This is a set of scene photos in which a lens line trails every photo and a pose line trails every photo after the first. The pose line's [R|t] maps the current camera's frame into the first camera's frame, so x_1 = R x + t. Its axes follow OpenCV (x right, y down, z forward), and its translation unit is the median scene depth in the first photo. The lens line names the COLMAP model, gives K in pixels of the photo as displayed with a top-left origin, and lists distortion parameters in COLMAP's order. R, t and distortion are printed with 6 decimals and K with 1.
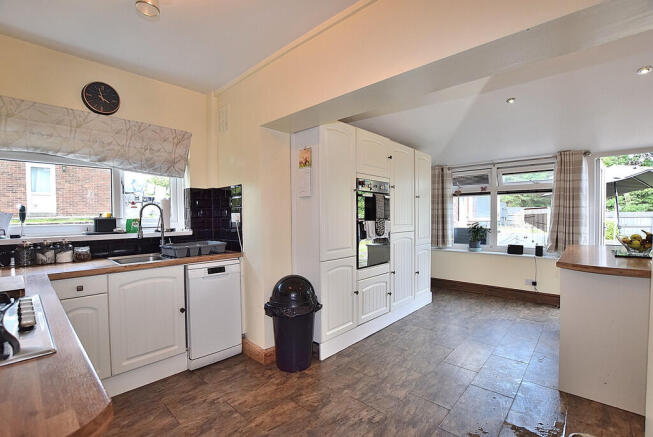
lens RADIAL K [[294.1, 0, 326.7], [0, 294.1, 222.0], [0, 0, 1]] dist [-0.022690, 0.002506]
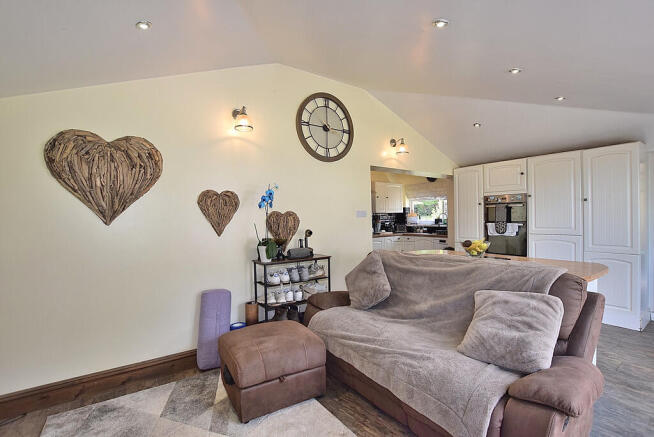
lens RADIAL K [[294.5, 0, 327.9], [0, 294.5, 217.6], [0, 0, 1]] dist [-0.022690, 0.002506]
pose [[-0.218373, 0.011663, -0.975796, 1.227401], [-0.004598, 0.999905, 0.012980, -0.031653], [0.975855, 0.007321, -0.218299, 0.342964]]
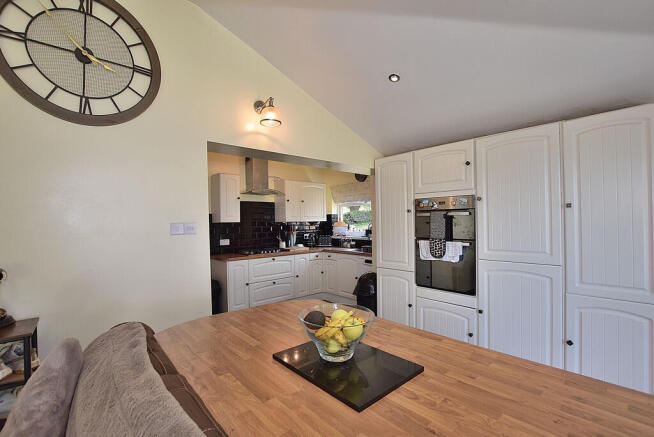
lens RADIAL K [[294.5, 0, 325.8], [0, 294.5, 219.6], [0, 0, 1]] dist [-0.022690, 0.002506]
pose [[-0.107337, 0.001092, -0.994222, 0.789560], [-0.007032, 0.999974, 0.001858, -0.049670], [0.994198, 0.007191, -0.107326, 0.527072]]
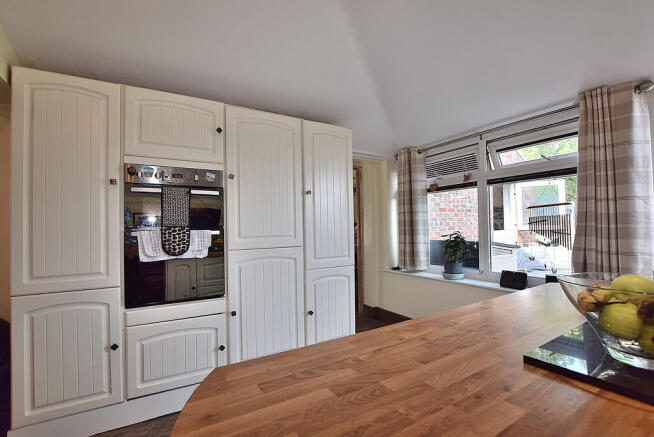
lens RADIAL K [[294.5, 0, 325.8], [0, 294.5, 221.5], [0, 0, 1]] dist [-0.022690, 0.002506]
pose [[0.957669, -0.017027, -0.287368, 0.462704], [0.005713, 0.999177, -0.040166, 0.002510], [0.287815, 0.036824, 0.956978, 0.351052]]
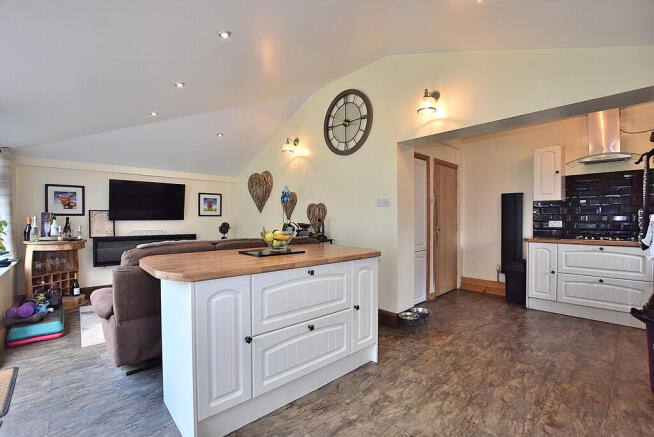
lens RADIAL K [[294.5, 0, 327.8], [0, 294.5, 216.5], [0, 0, 1]] dist [-0.022690, 0.002506]
pose [[-0.997080, 0.007157, 0.076024, 0.429387], [0.008365, 0.999844, 0.015578, -0.008673], [-0.075901, 0.016169, -0.996984, 1.023819]]
